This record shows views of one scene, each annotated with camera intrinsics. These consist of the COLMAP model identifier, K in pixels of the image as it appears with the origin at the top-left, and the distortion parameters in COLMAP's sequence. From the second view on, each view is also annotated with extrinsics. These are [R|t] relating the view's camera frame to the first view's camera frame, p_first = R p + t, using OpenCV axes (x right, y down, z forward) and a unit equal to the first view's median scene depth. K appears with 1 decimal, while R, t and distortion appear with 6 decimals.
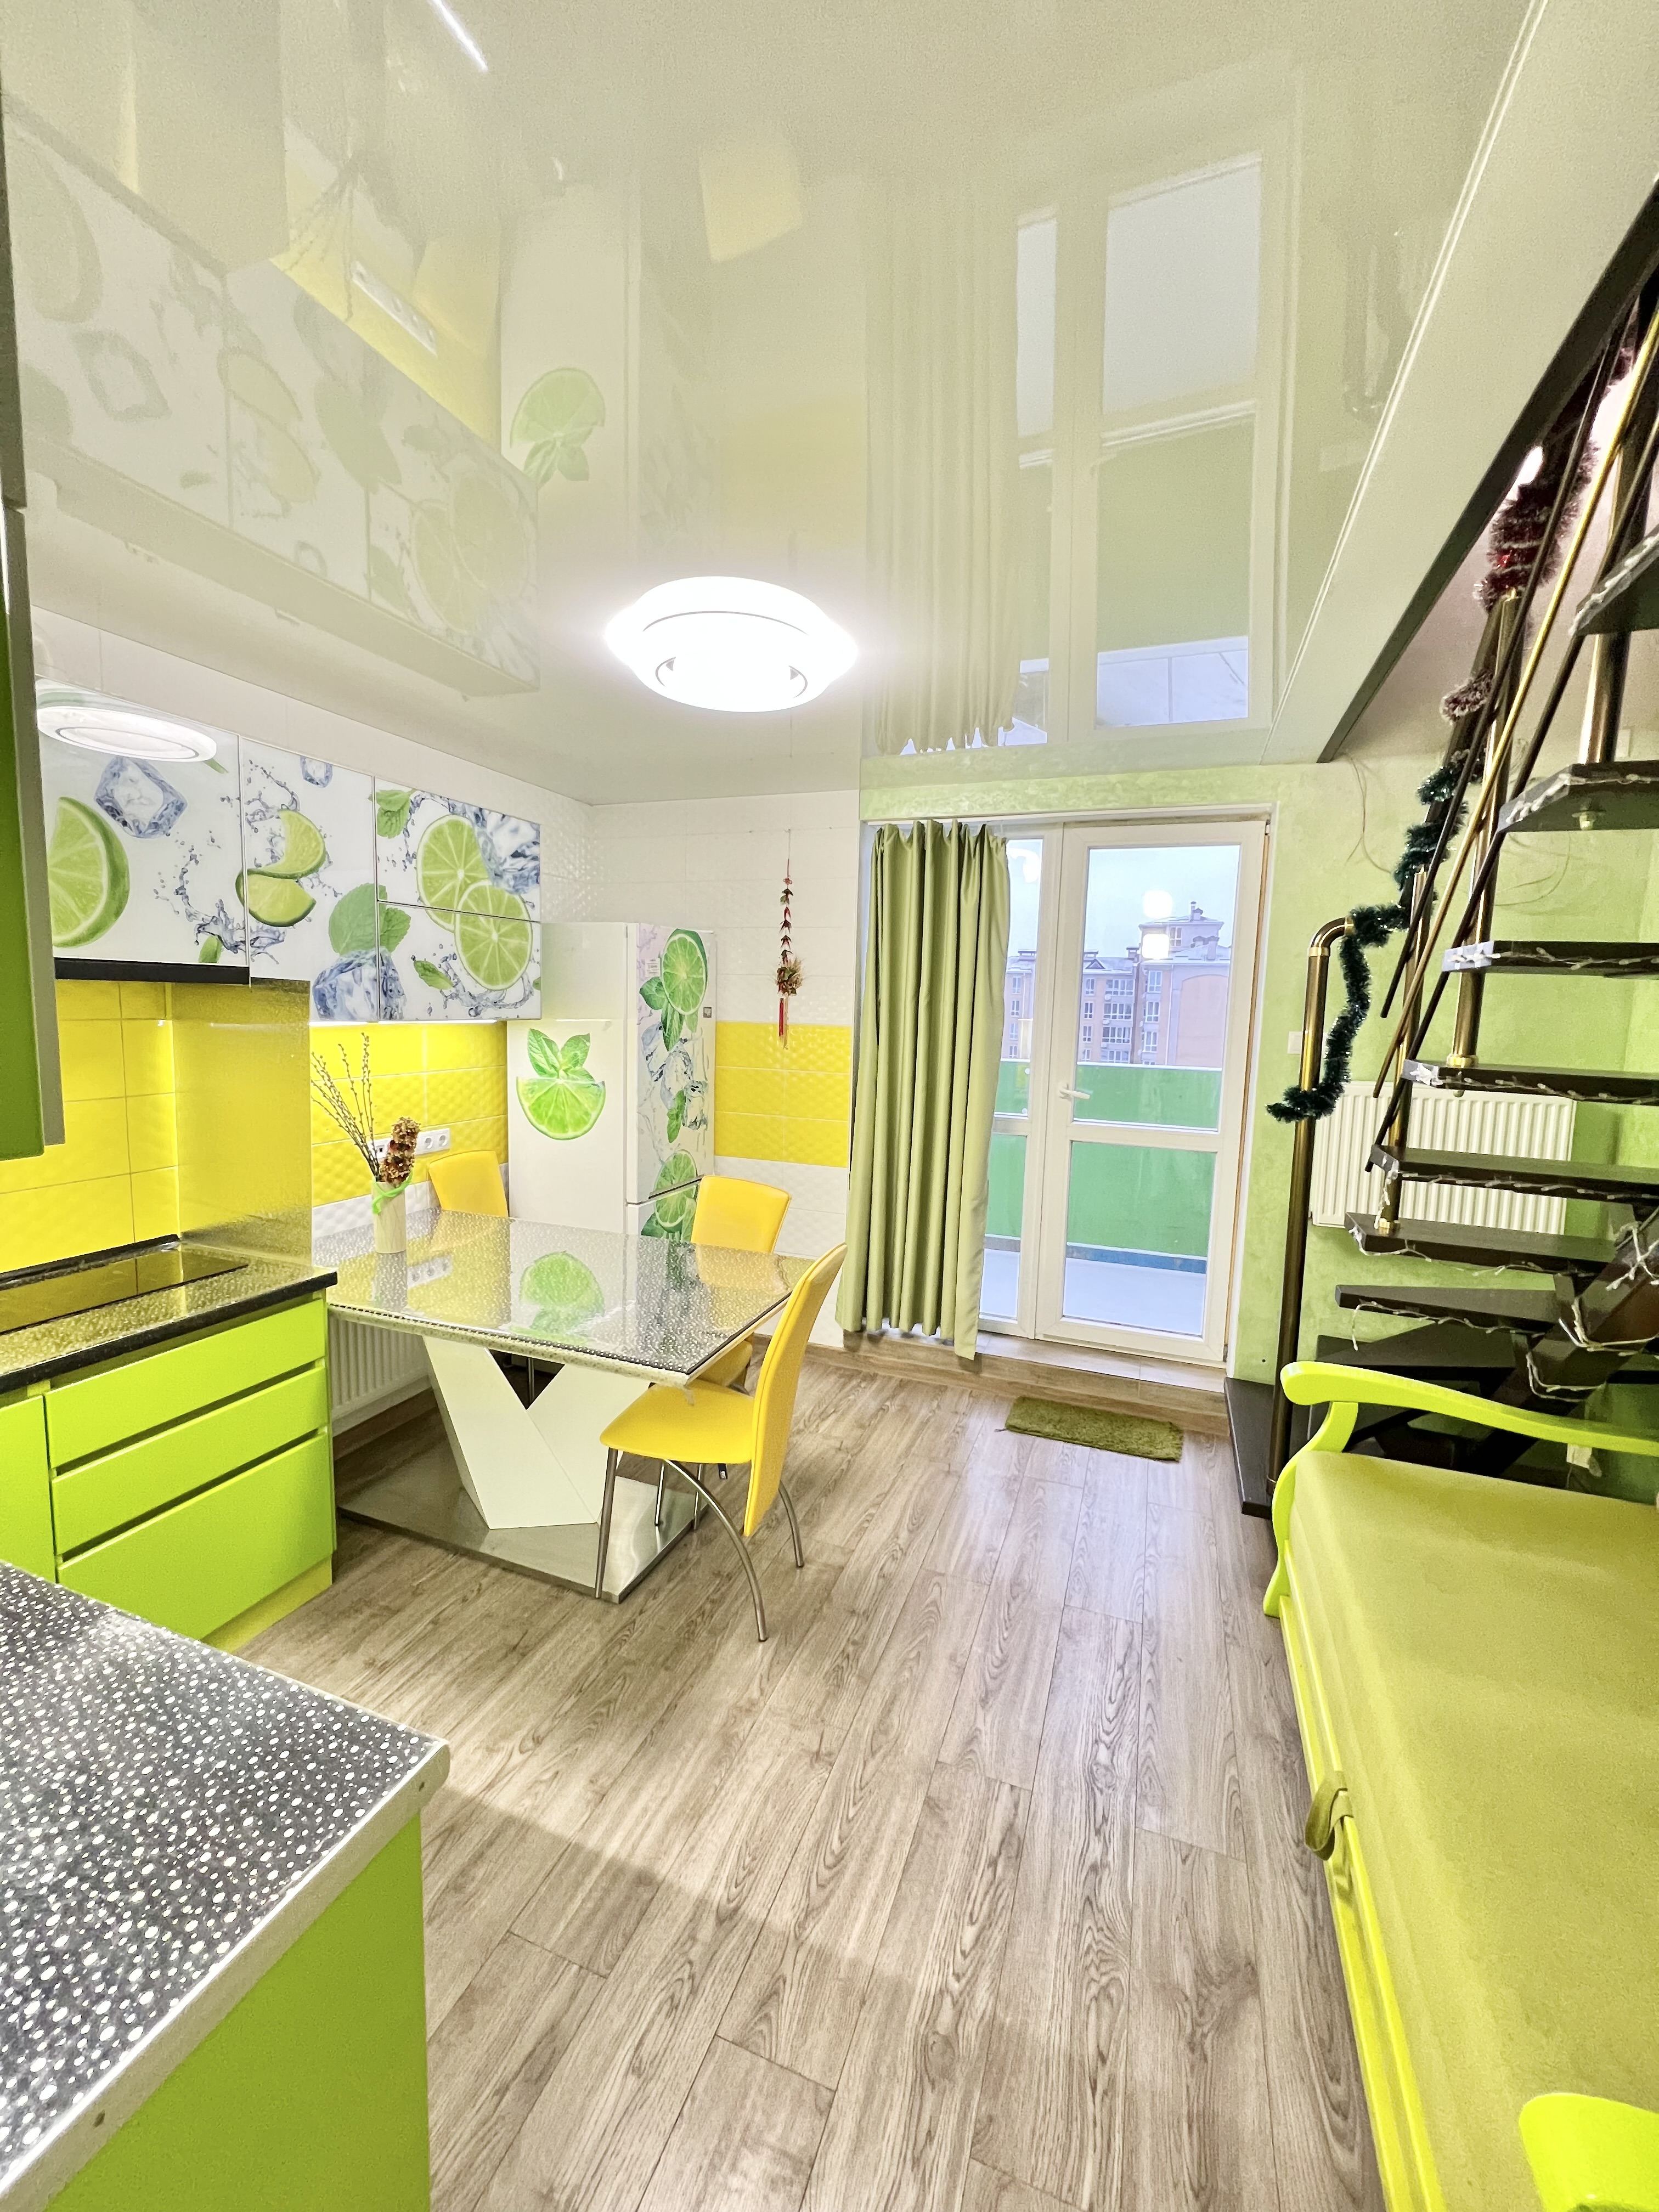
lens RADIAL K [[886.0, 0, 832.4], [0, 886.0, 1098.2], [0, 0, 1]] dist [-0.002572, 0.000541]
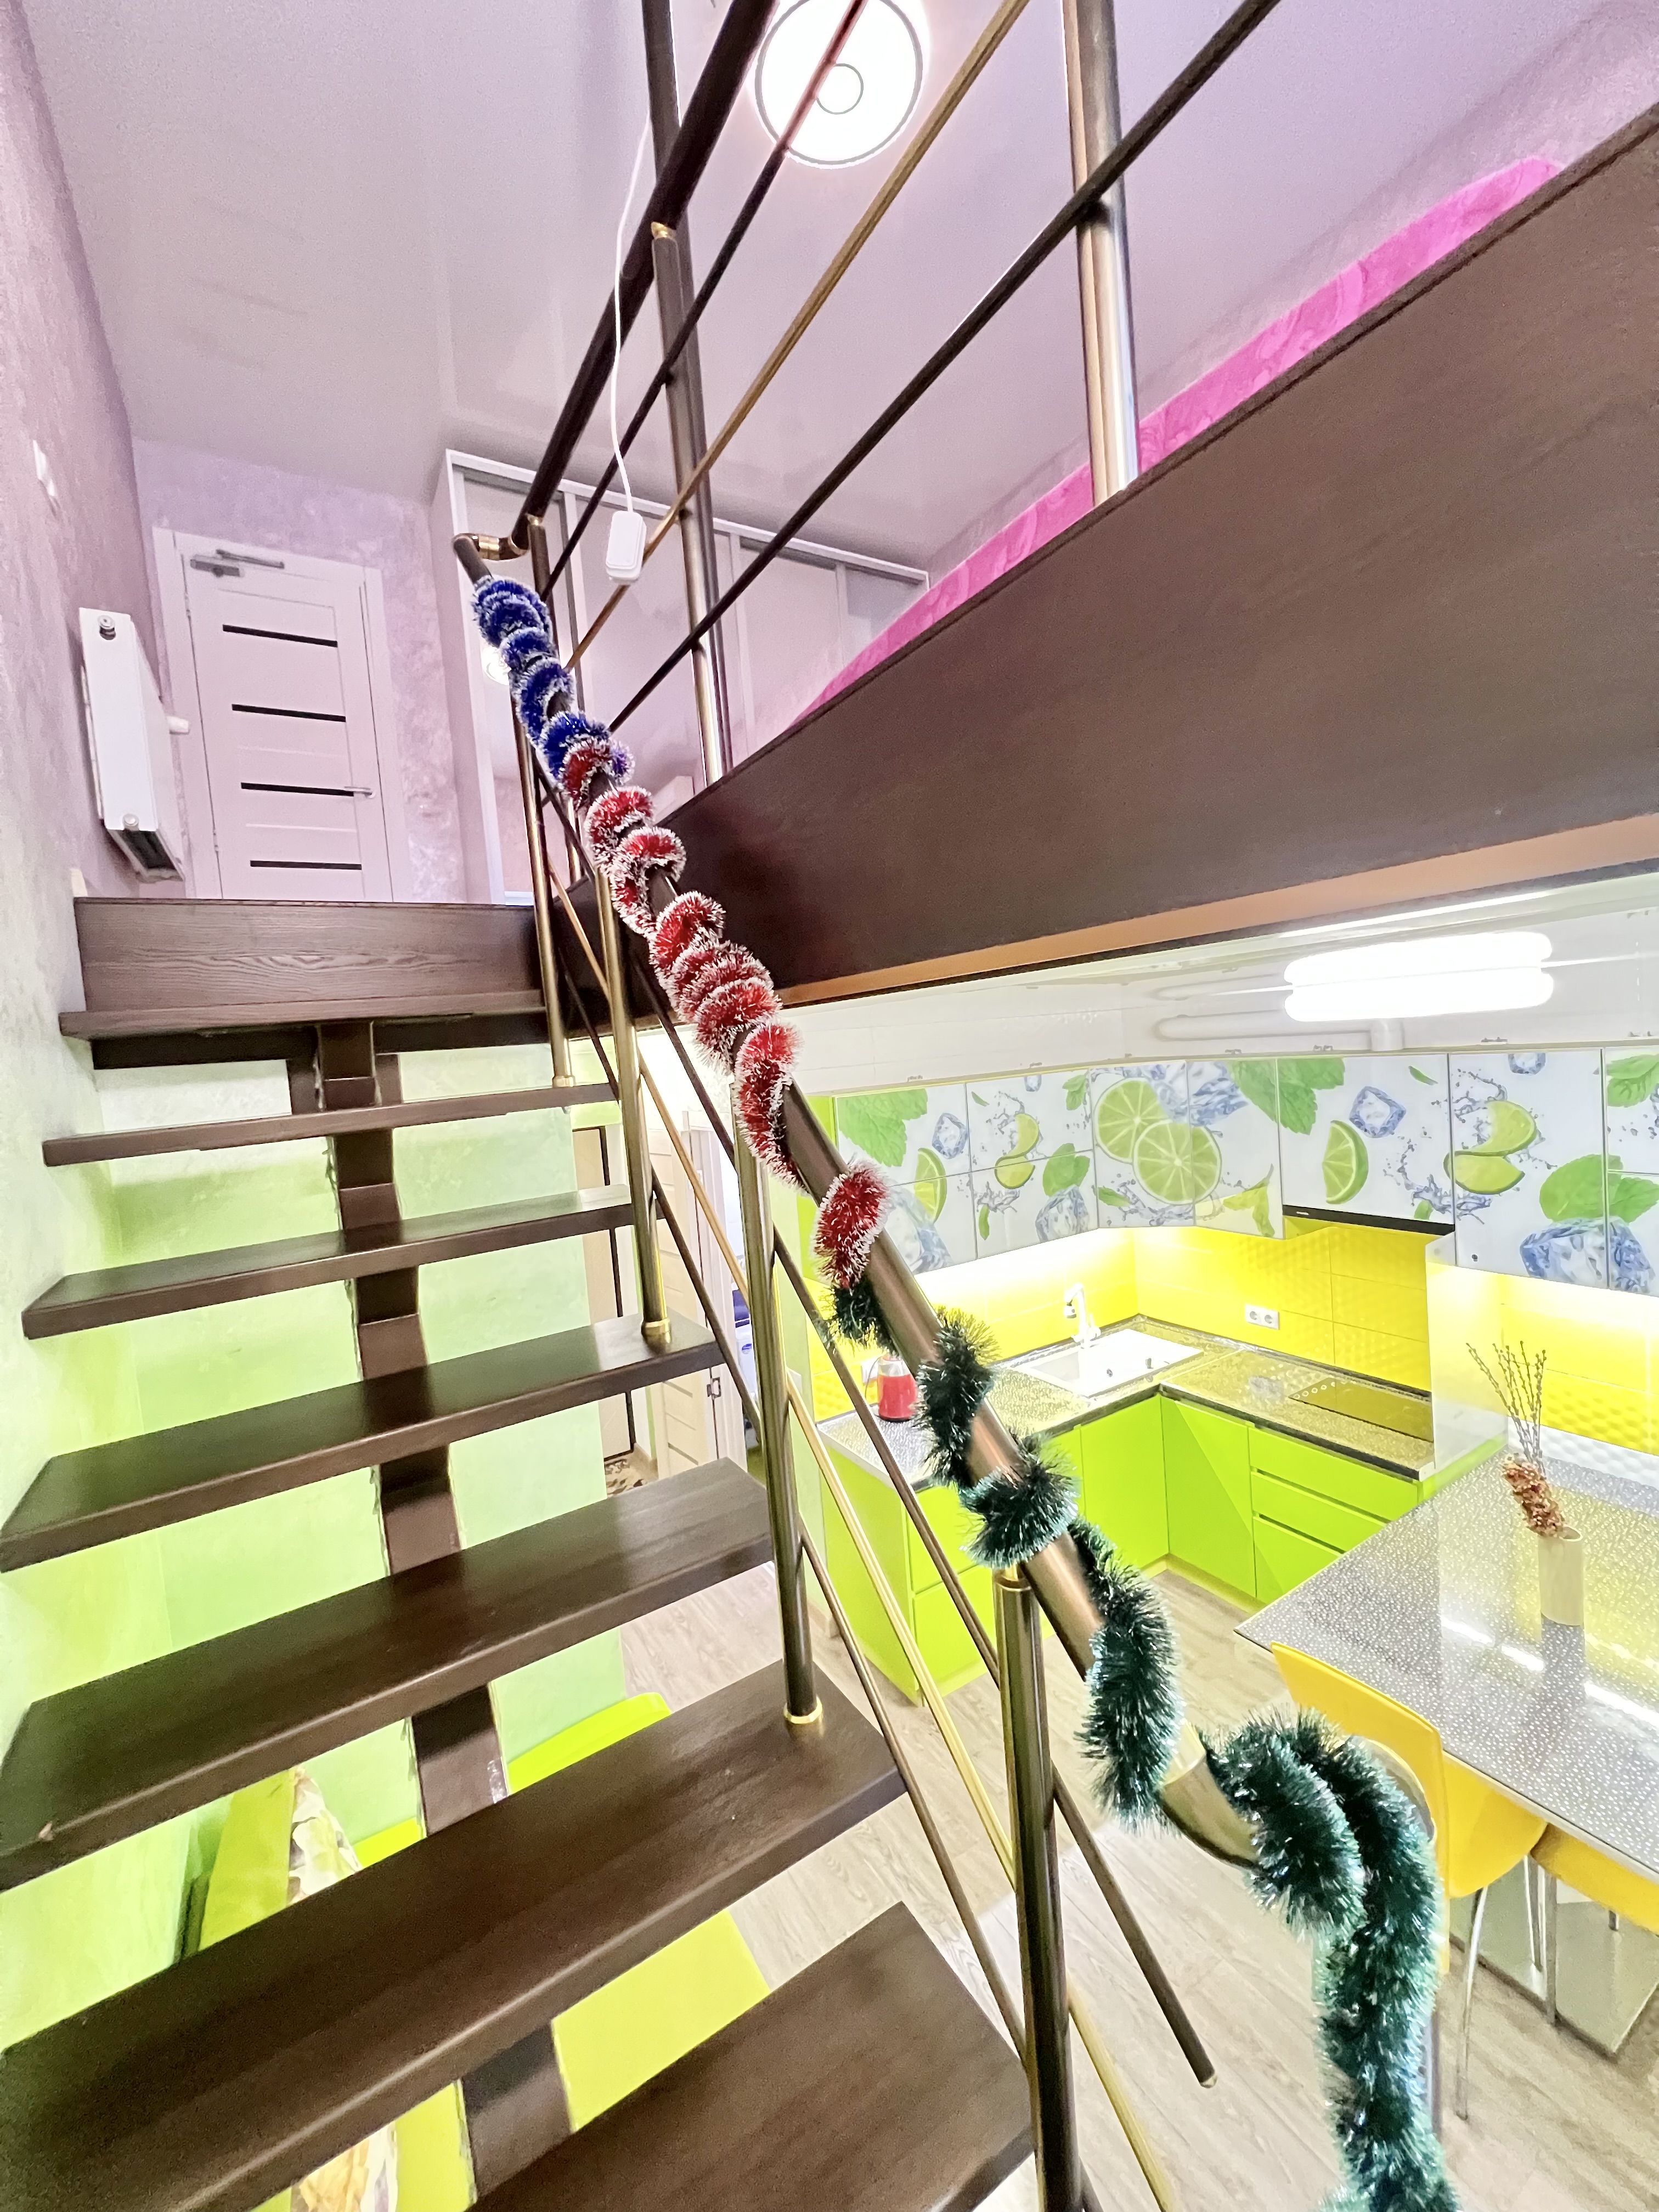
lens RADIAL K [[886.0, 0, 834.4], [0, 886.0, 1101.0], [0, 0, 1]] dist [-0.002572, 0.000541]
pose [[-0.615423, 0.070023, -0.785081, 0.858592], [-0.023749, 0.993946, 0.107269, -0.420518], [0.787839, 0.084661, -0.610034, 0.997272]]
